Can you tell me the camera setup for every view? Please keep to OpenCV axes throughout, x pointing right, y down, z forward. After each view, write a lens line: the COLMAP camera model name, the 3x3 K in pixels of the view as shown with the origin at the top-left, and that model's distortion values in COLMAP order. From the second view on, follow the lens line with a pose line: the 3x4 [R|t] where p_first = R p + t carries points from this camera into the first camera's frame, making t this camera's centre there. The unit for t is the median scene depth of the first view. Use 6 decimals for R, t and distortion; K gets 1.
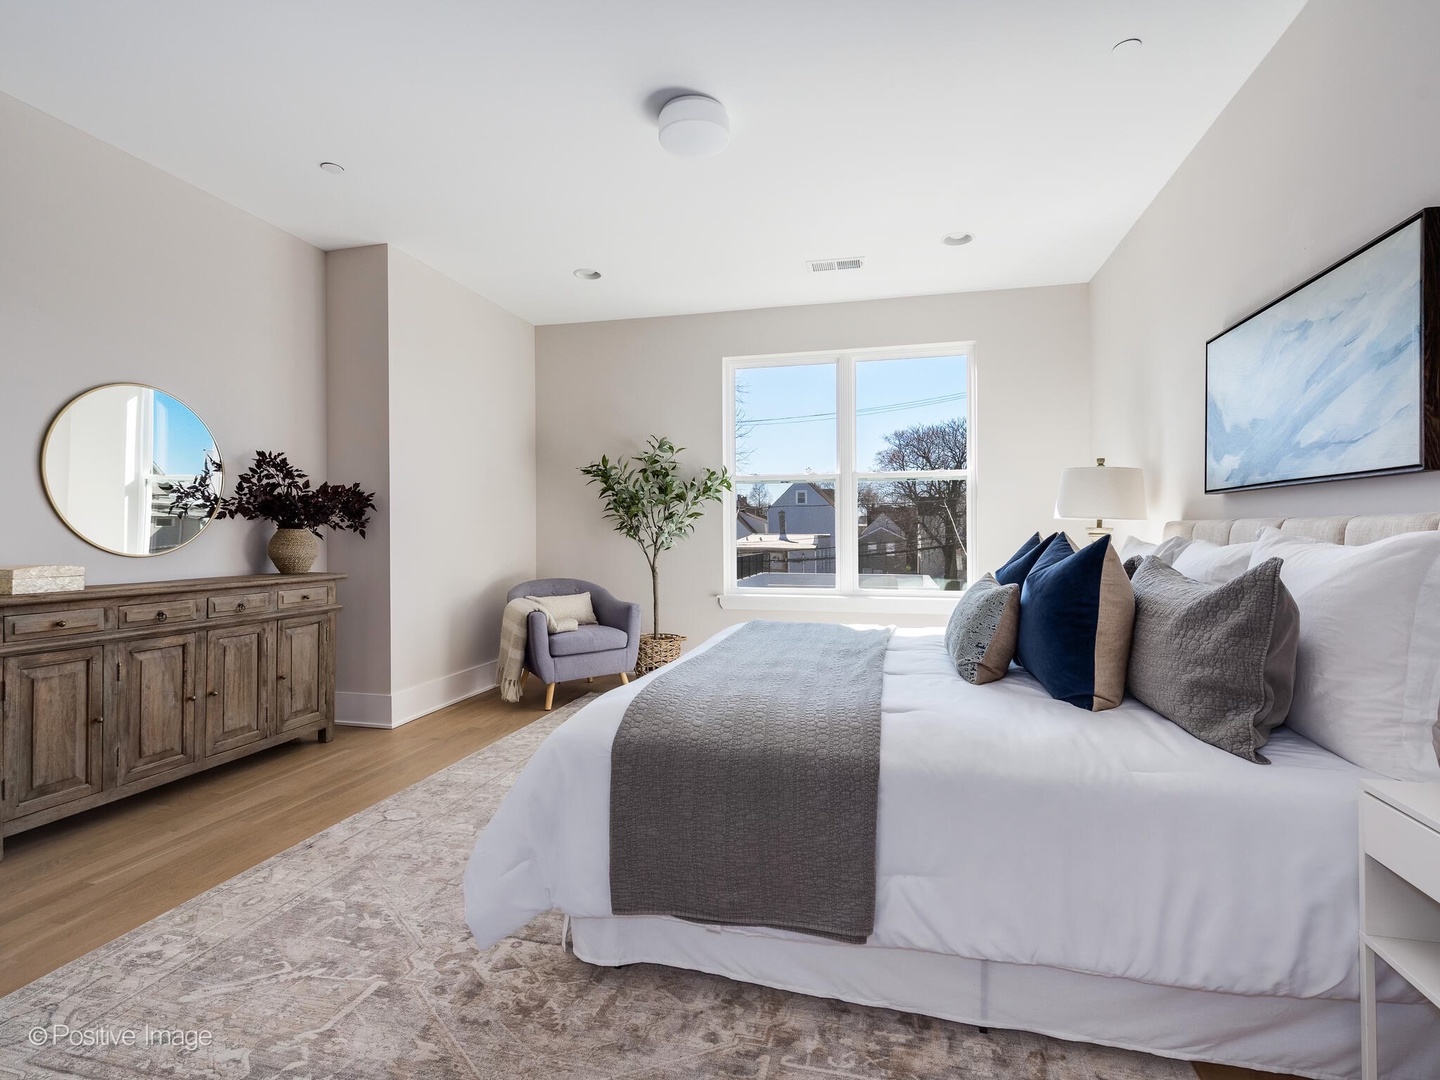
lens RADIAL K [[696.4, 0, 719.8], [0, 696.4, 533.2], [0, 0, 1]] dist [0.004175, -0.000218]
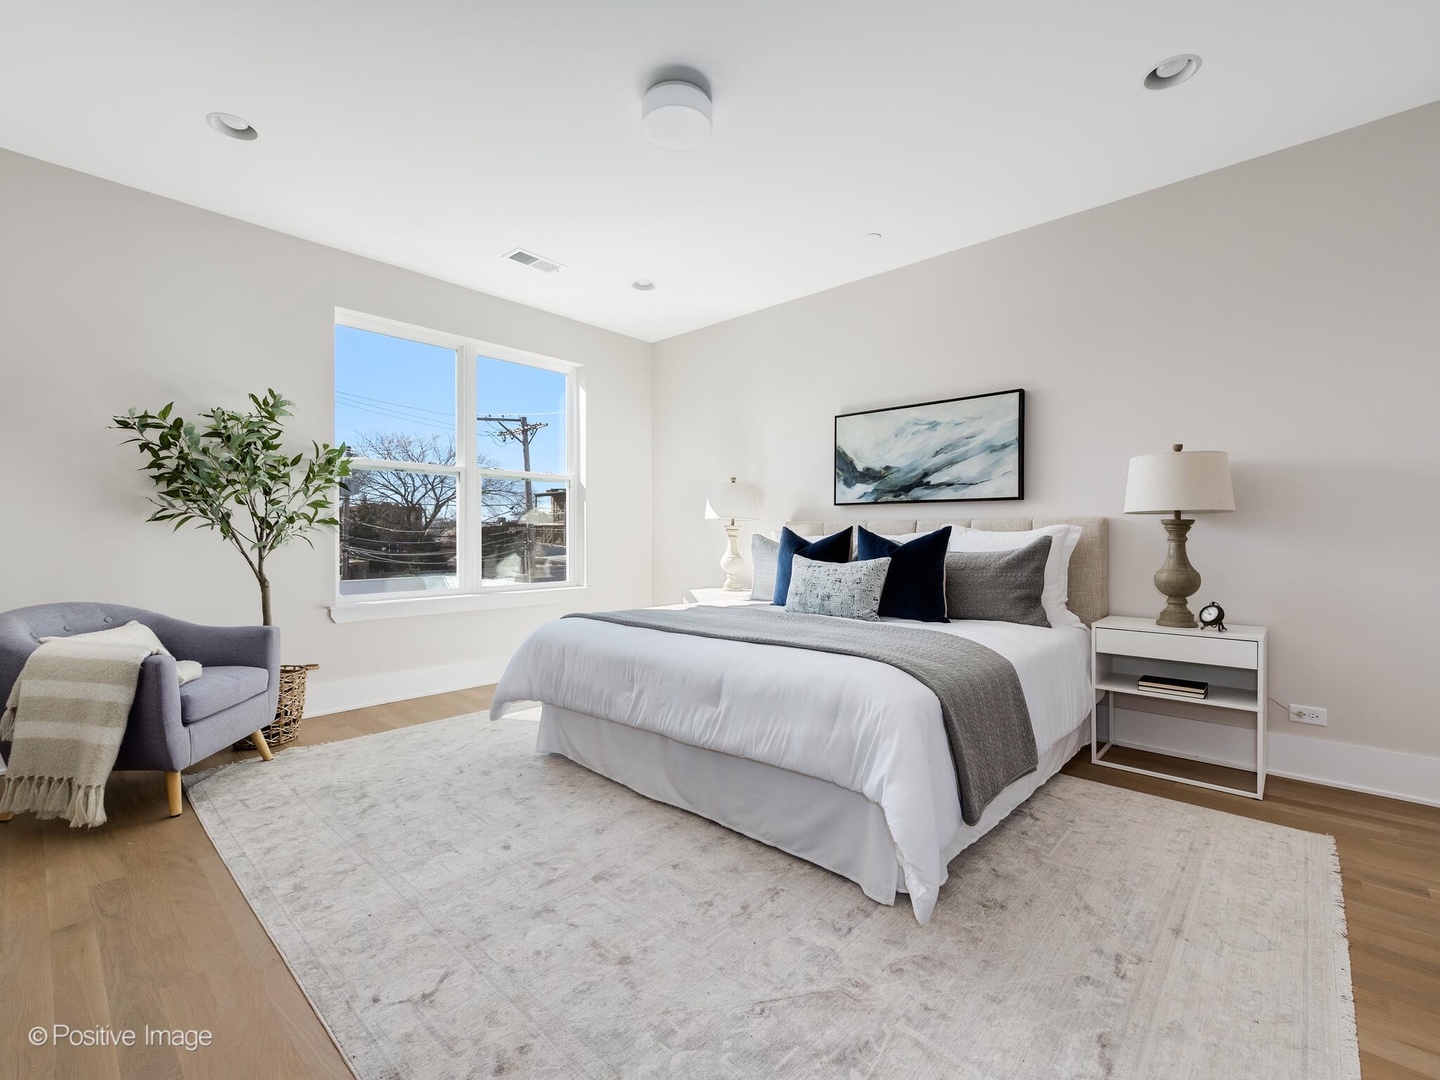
lens RADIAL K [[635.5, 0, 719.7], [0, 635.5, 539.7], [0, 0, 1]] dist [0.008340, -0.000885]
pose [[0.481298, -0.005396, 0.876541, -0.587615], [0.000899, 0.999984, 0.005662, 0.013464], [-0.876557, -0.001937, 0.481295, 0.368146]]
